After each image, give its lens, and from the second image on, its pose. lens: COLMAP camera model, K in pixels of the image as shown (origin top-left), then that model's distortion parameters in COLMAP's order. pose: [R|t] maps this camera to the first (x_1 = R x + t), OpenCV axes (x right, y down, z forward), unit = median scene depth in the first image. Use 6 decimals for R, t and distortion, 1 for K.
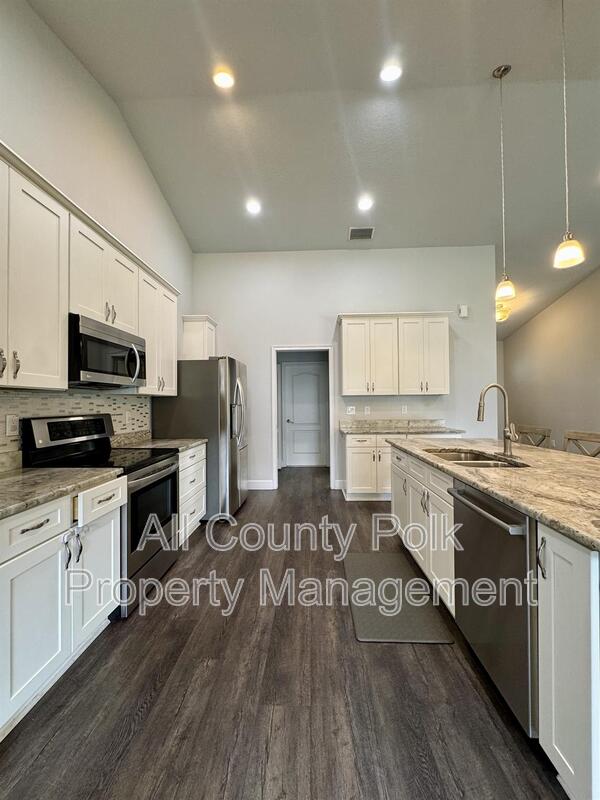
lens RADIAL K [[320.6, 0, 300.0], [0, 320.6, 400.0], [0, 0, 1]] dist [0.000287, -0.000049]
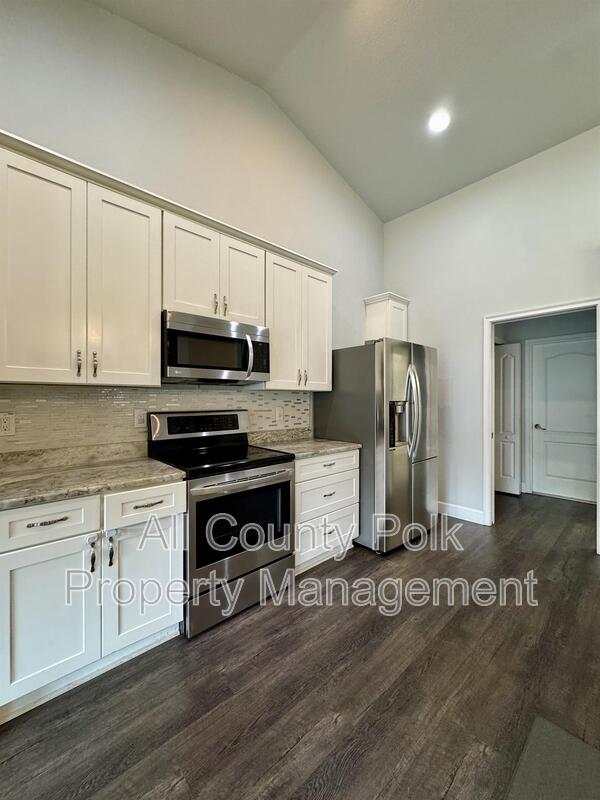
lens RADIAL K [[320.6, 0, 300.0], [0, 320.6, 400.0], [0, 0, 1]] dist [0.000287, -0.000049]
pose [[0.705043, 0.010788, -0.709082, 0.206347], [0.001415, 0.999861, 0.016619, -0.003172], [0.709163, -0.012721, 0.704930, 0.395515]]
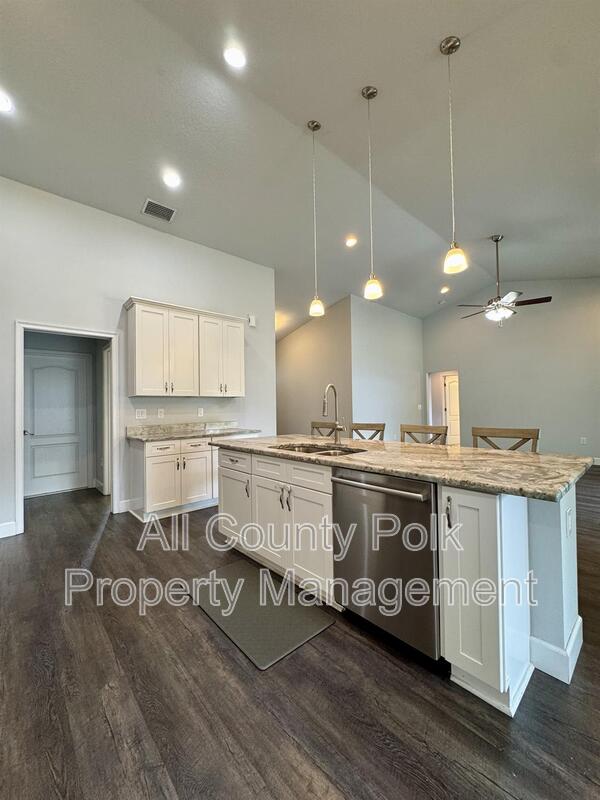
lens RADIAL K [[320.6, 0, 300.0], [0, 320.6, 400.0], [0, 0, 1]] dist [0.000287, -0.000049]
pose [[0.717088, 0.011771, 0.696883, -0.214562], [0.002816, 0.999800, -0.019786, 0.022582], [-0.696977, 0.016151, 0.716912, 0.177808]]
